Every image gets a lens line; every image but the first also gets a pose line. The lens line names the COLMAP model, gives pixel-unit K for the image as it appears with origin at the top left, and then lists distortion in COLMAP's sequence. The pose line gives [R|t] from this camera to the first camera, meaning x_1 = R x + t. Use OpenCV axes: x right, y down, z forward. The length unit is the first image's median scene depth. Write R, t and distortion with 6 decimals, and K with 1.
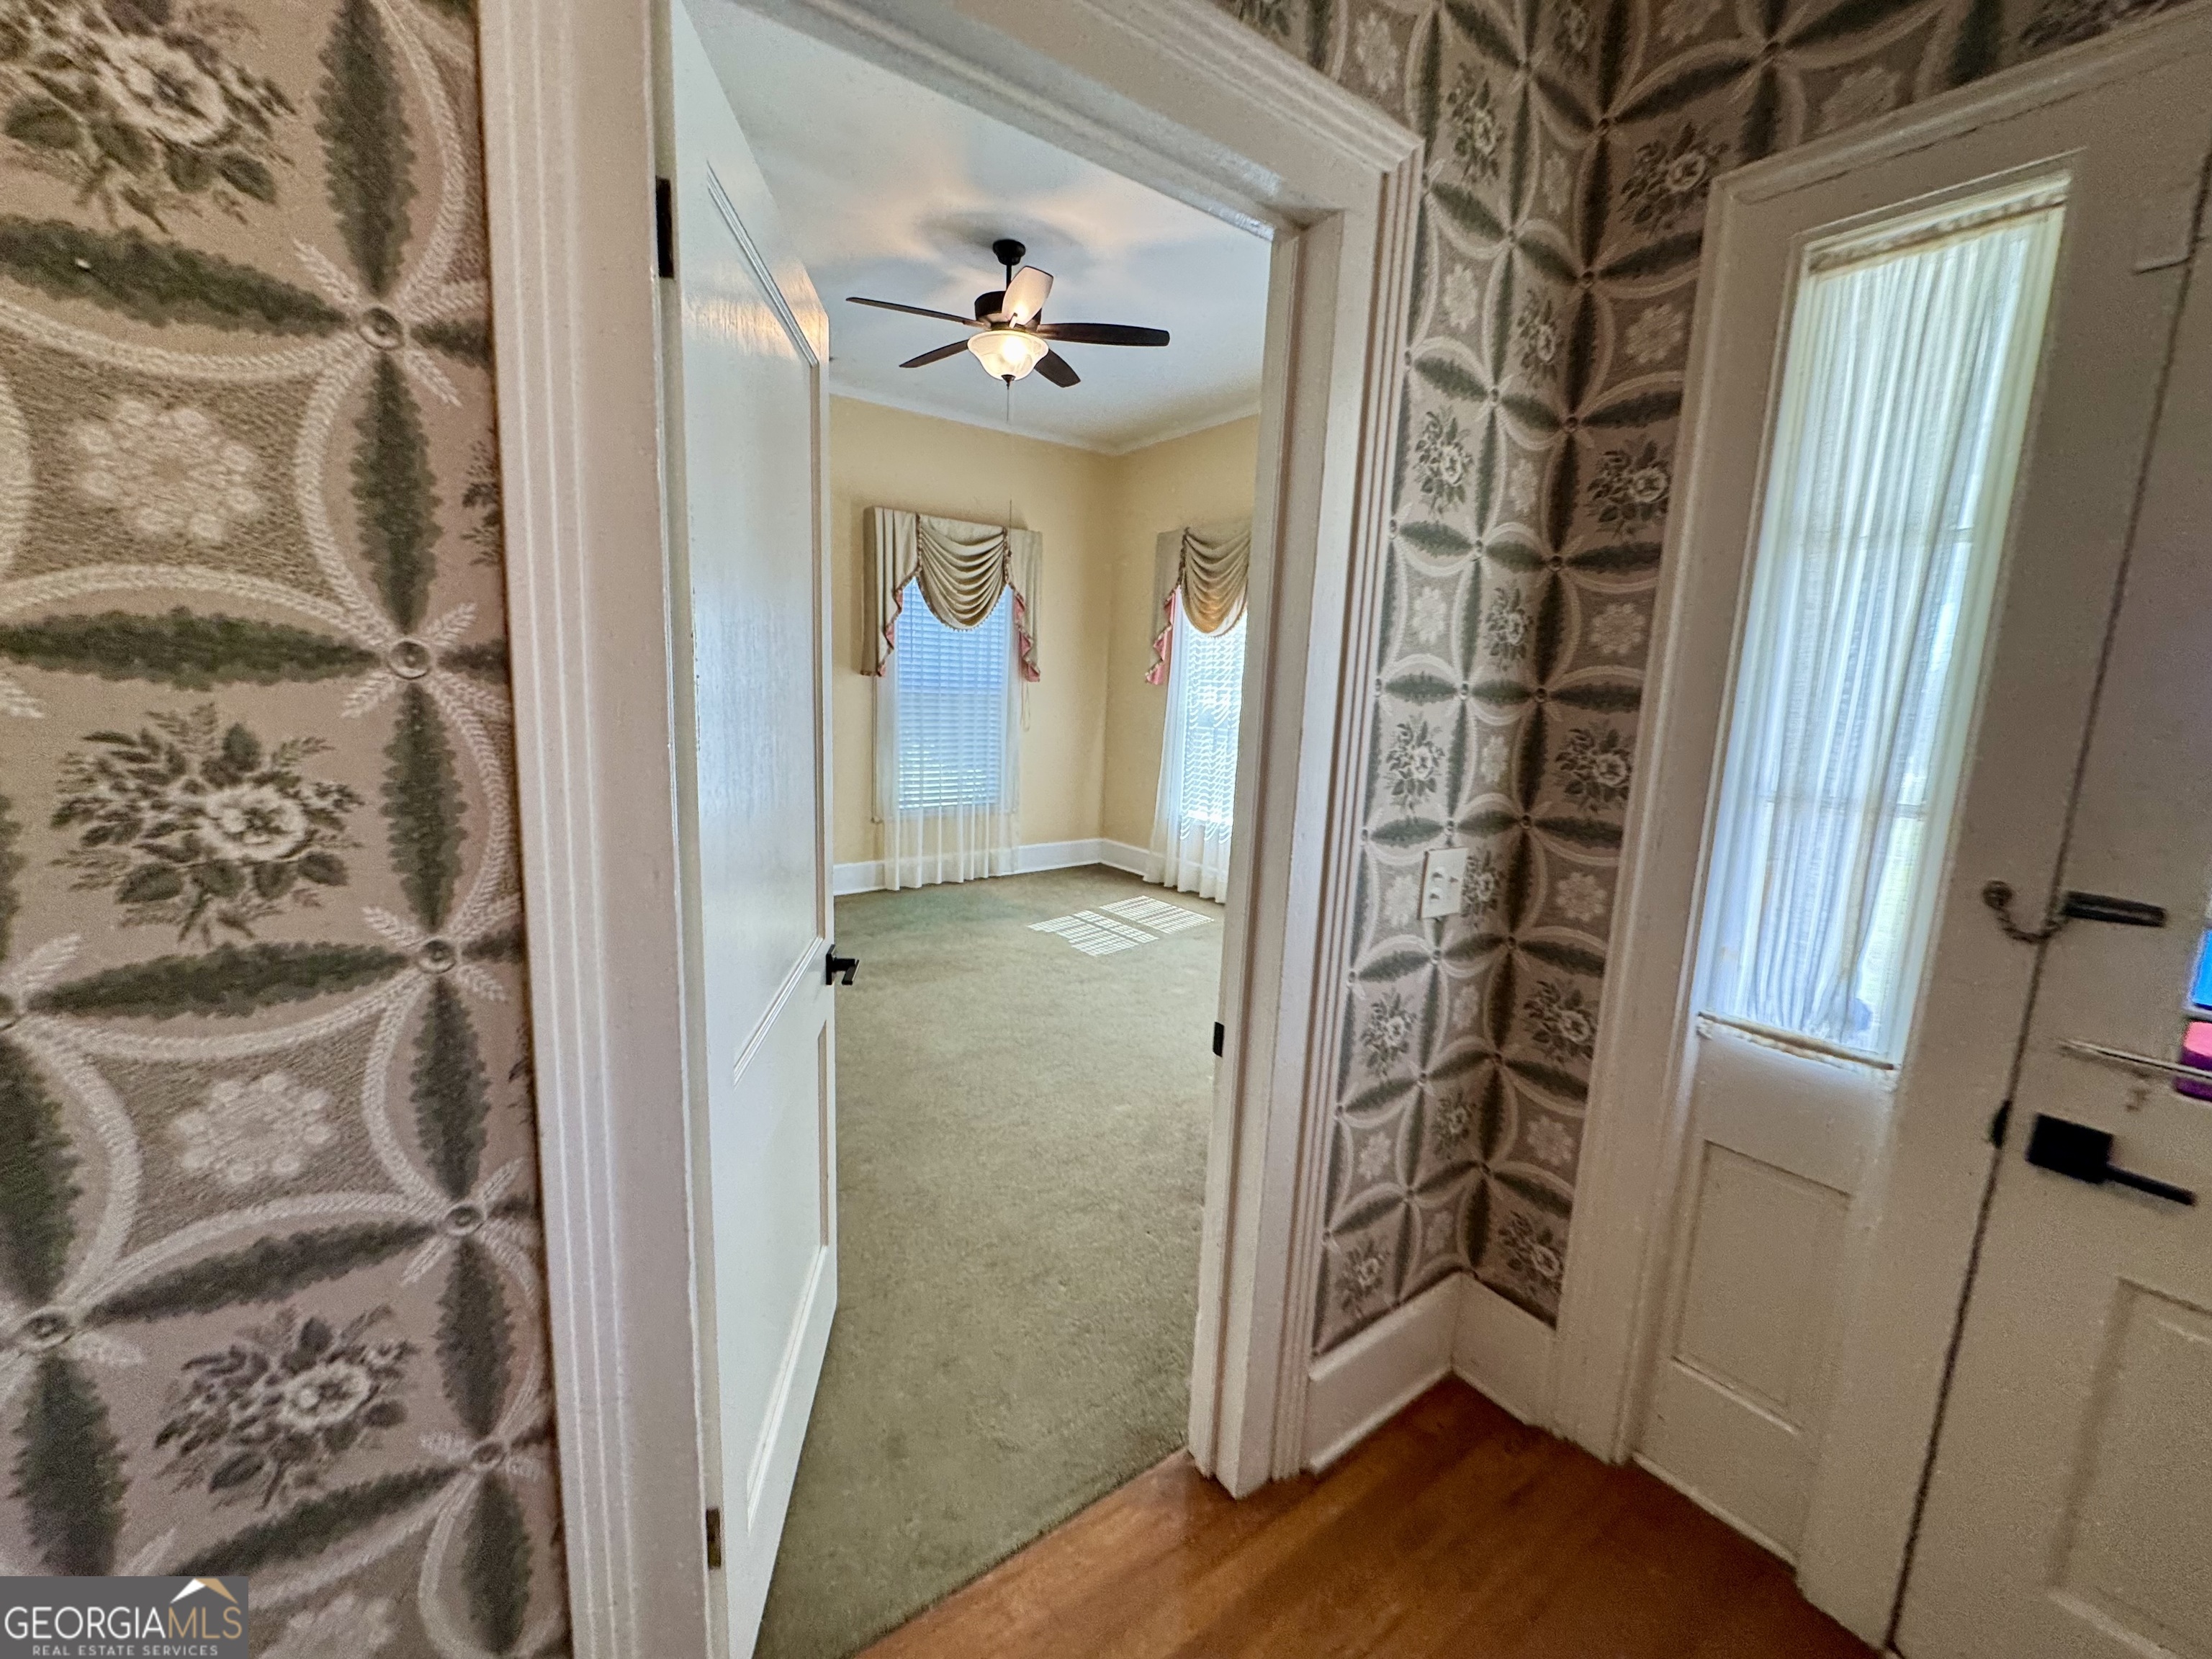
lens RADIAL K [[886.8, 0, 1112.0], [0, 886.8, 815.7], [0, 0, 1]] dist [-0.005030, 0.001485]
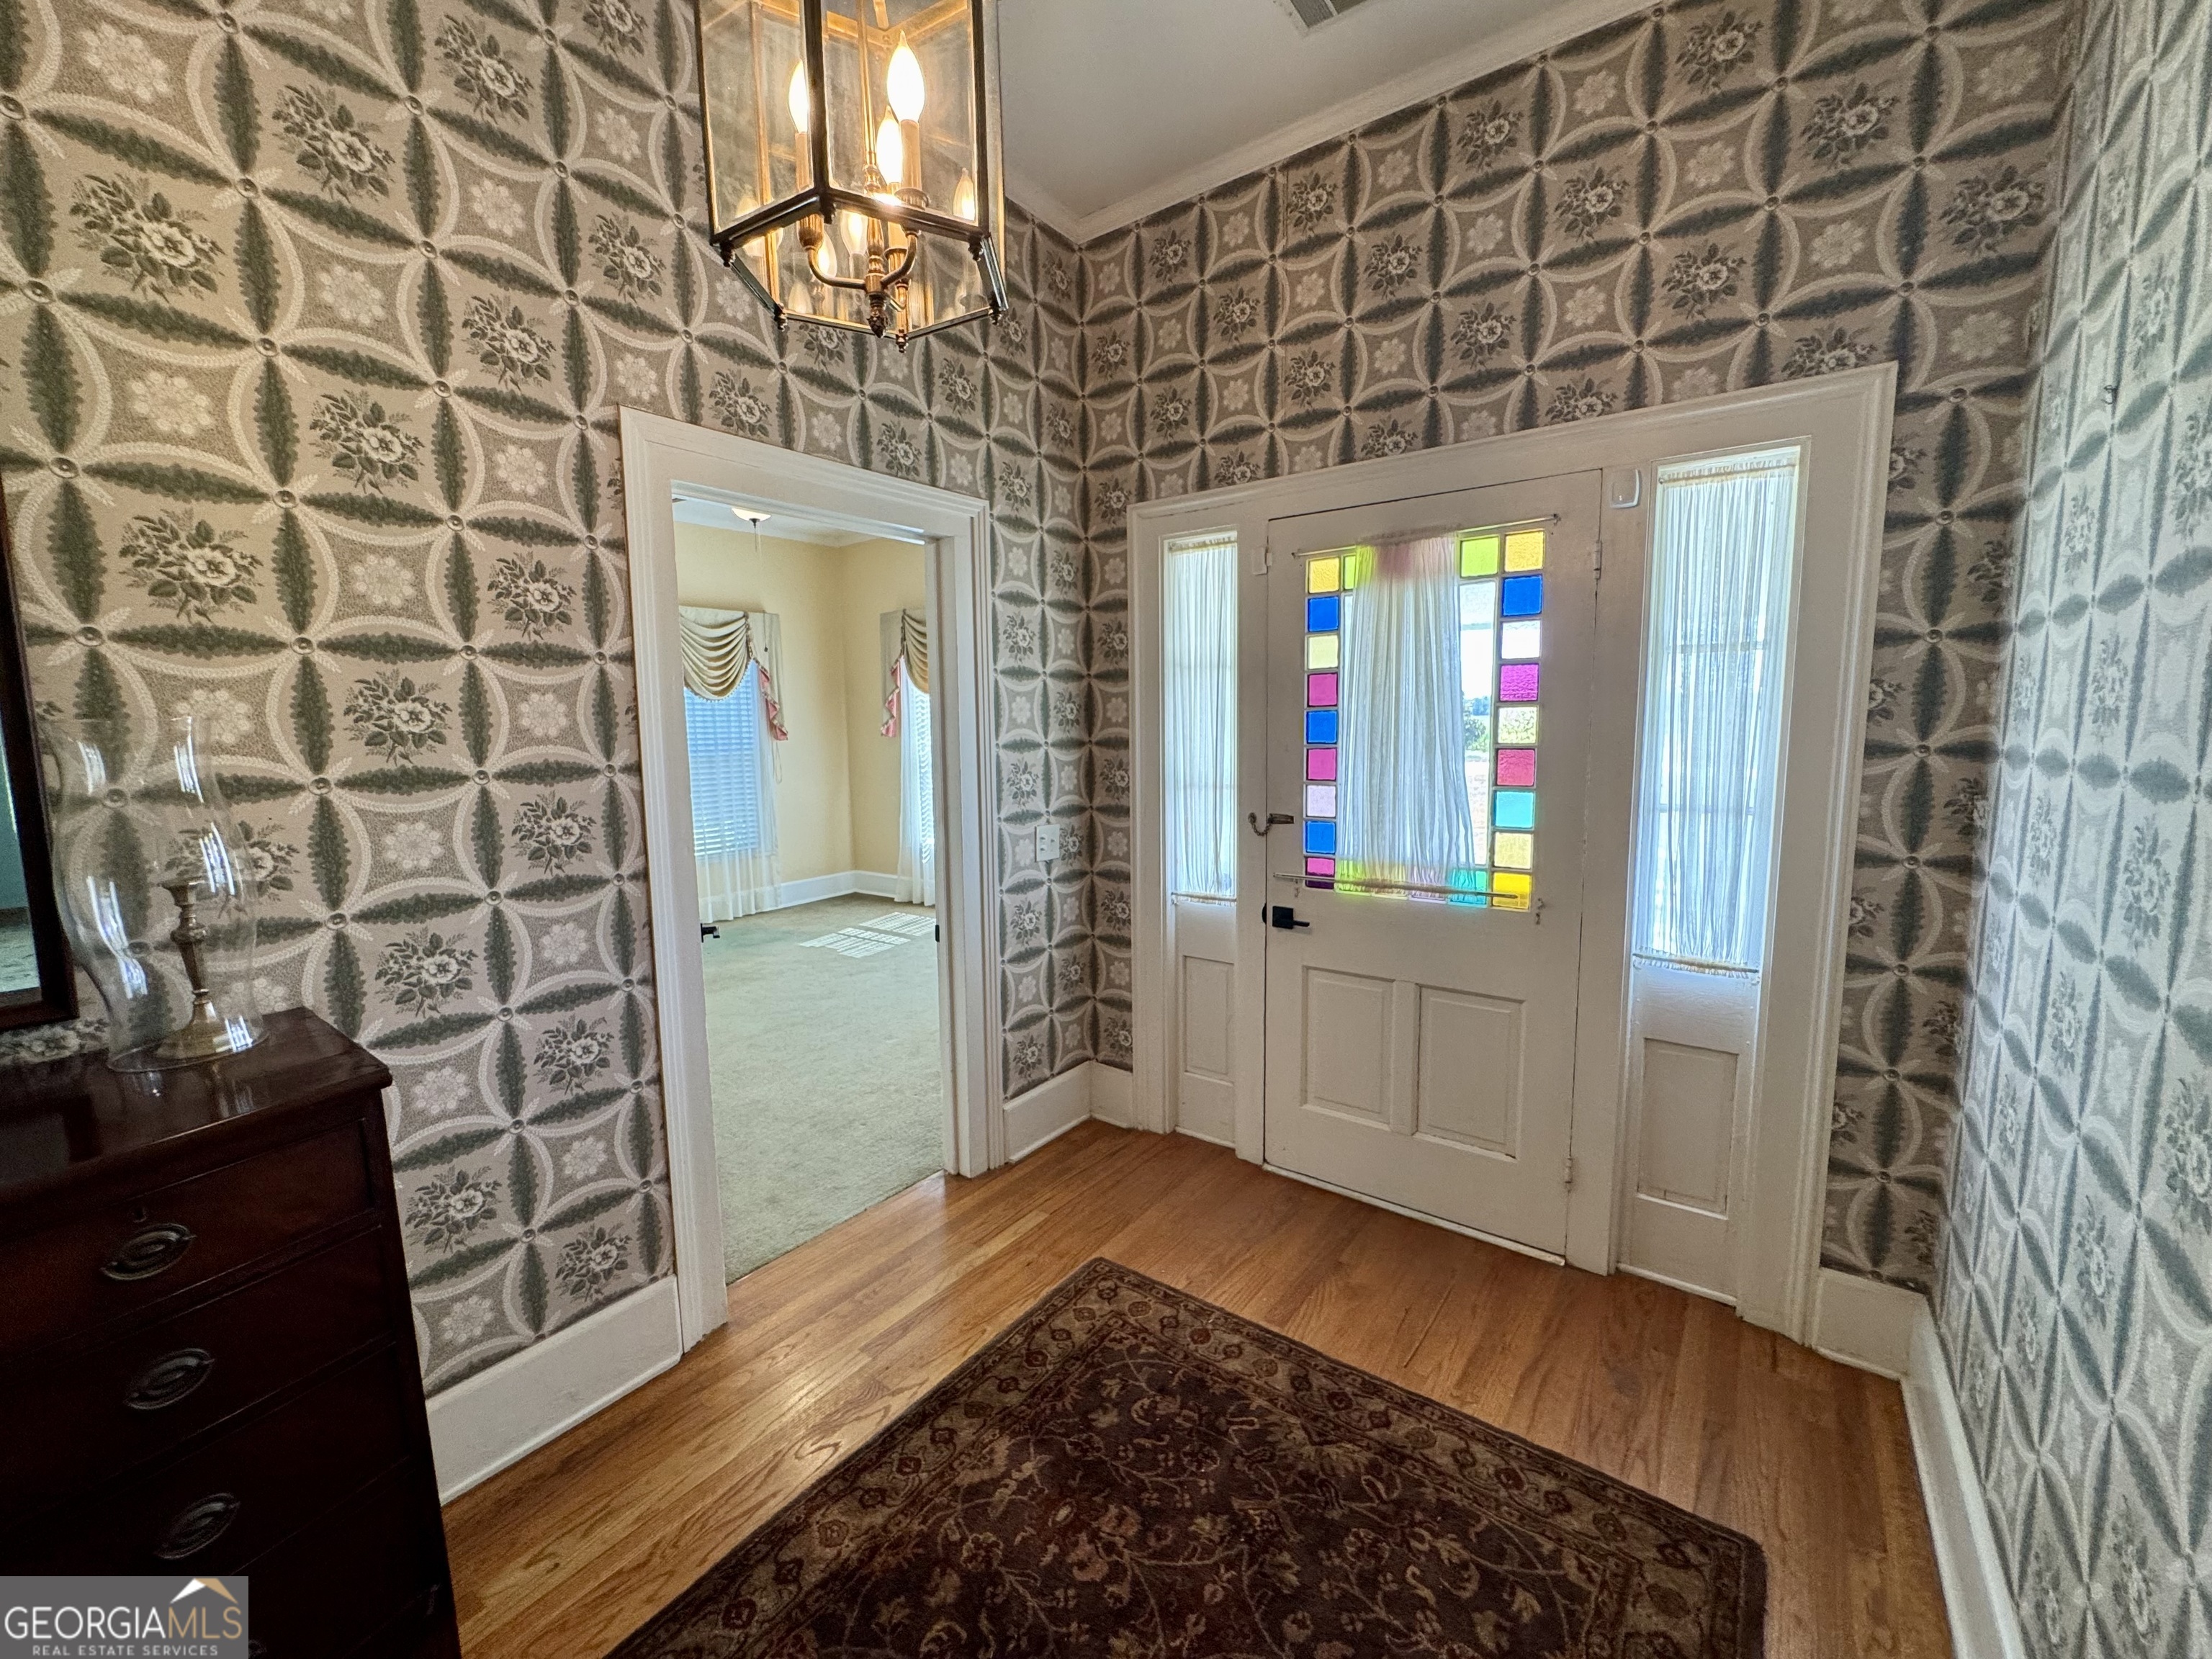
lens RADIAL K [[886.8, 0, 1105.5], [0, 886.8, 823.2], [0, 0, 1]] dist [-0.005030, 0.001485]
pose [[0.958458, -0.087052, 0.271624, -0.030767], [0.096199, 0.995151, -0.020518, 0.088305], [-0.268520, 0.045795, 0.962185, -0.943388]]
